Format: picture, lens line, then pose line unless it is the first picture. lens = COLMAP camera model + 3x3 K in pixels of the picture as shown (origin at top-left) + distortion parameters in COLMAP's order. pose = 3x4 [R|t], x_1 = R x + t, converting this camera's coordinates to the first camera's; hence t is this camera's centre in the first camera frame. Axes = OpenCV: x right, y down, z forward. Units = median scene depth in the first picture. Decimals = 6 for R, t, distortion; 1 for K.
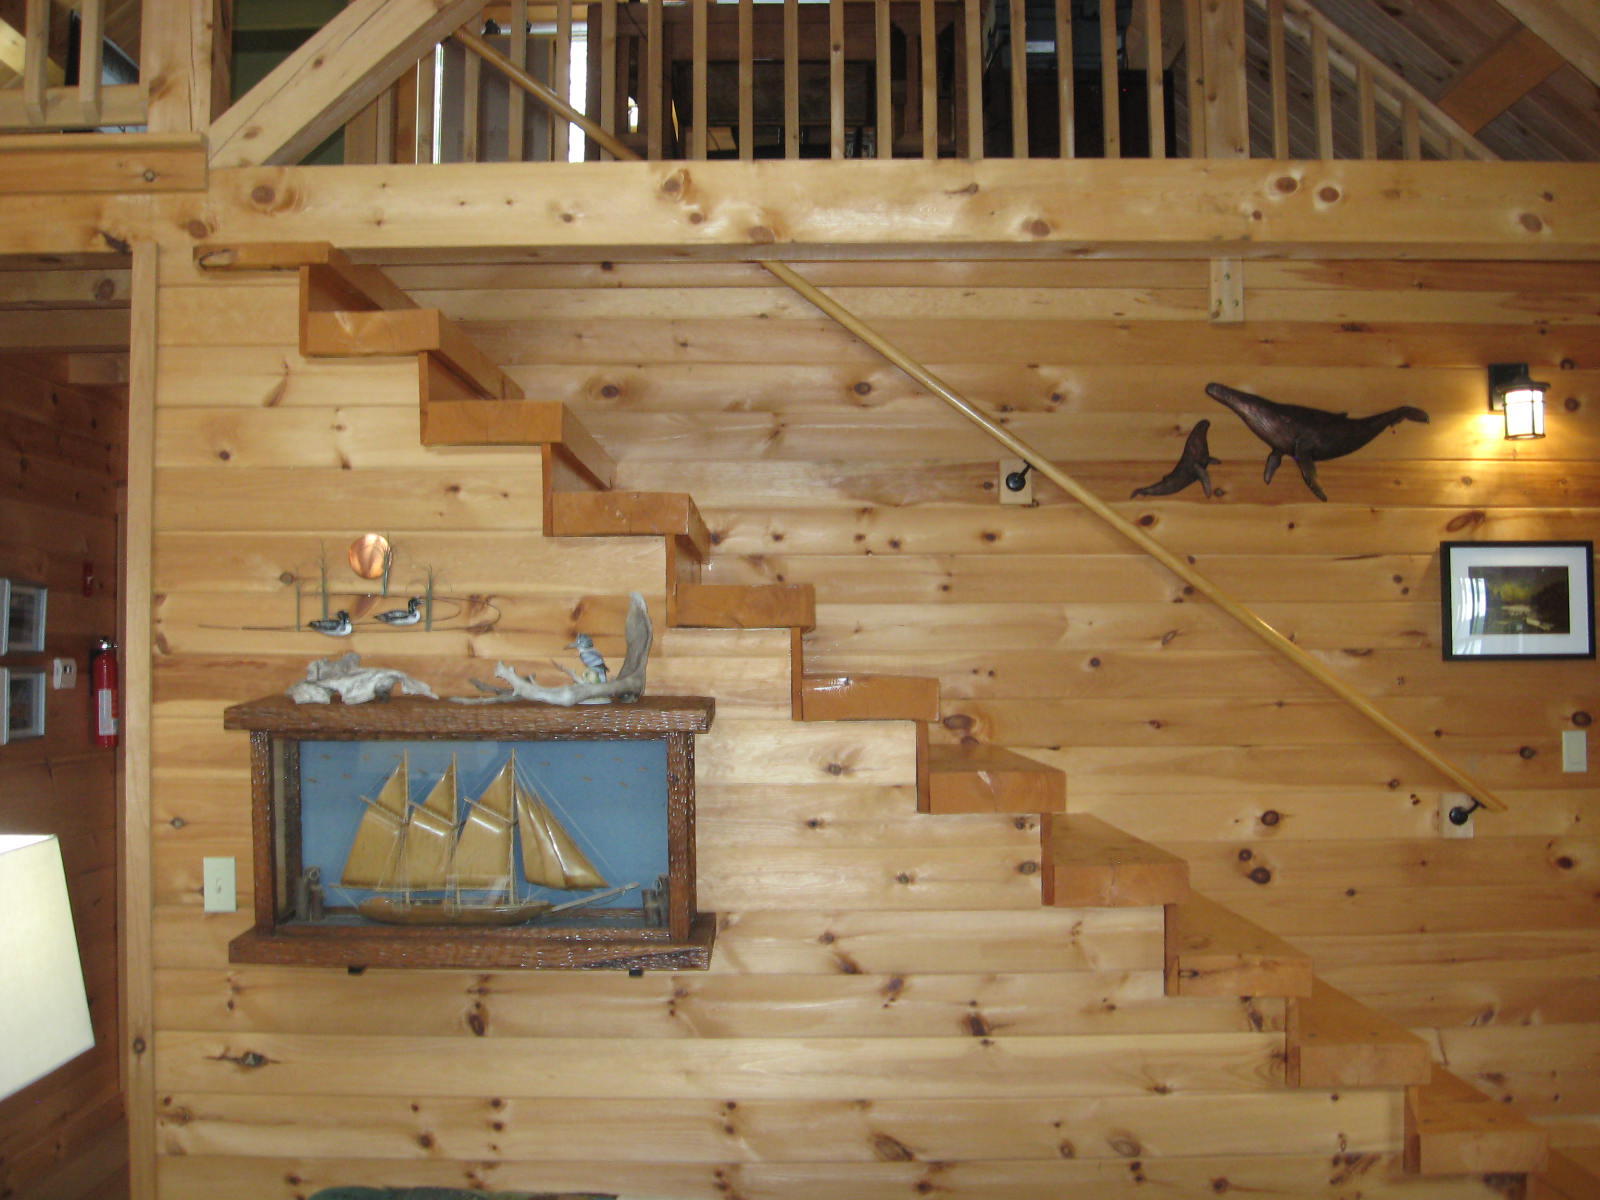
lens RADIAL K [[1648.8, 0, 798.3], [0, 1648.8, 594.5], [0, 0, 1]] dist [-0.120030, 0.000000]
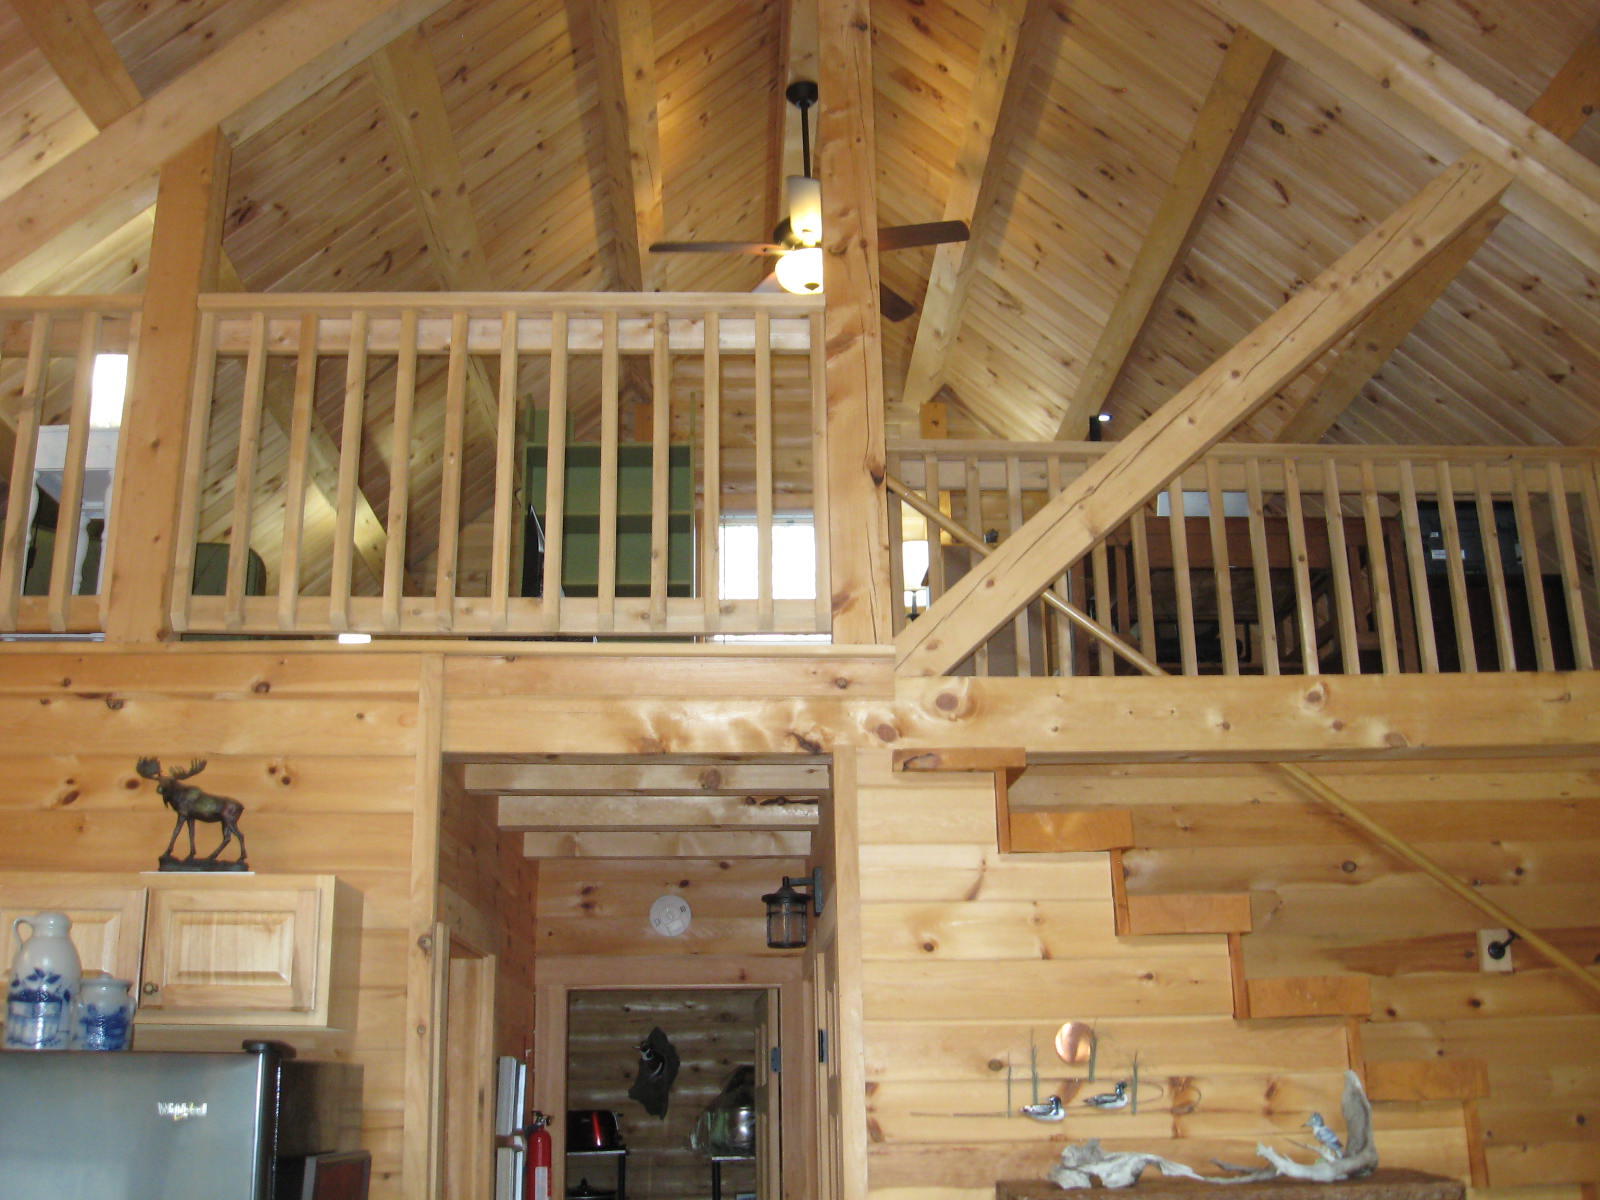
lens RADIAL K [[1648.8, 0, 800.1], [0, 1648.8, 601.7], [0, 0, 1]] dist [-0.120030, 0.000000]
pose [[0.999583, -0.000854, 0.028854, -0.469310], [0.008324, 0.965637, -0.259763, -0.026652], [-0.027641, 0.259895, 0.965241, -0.085554]]
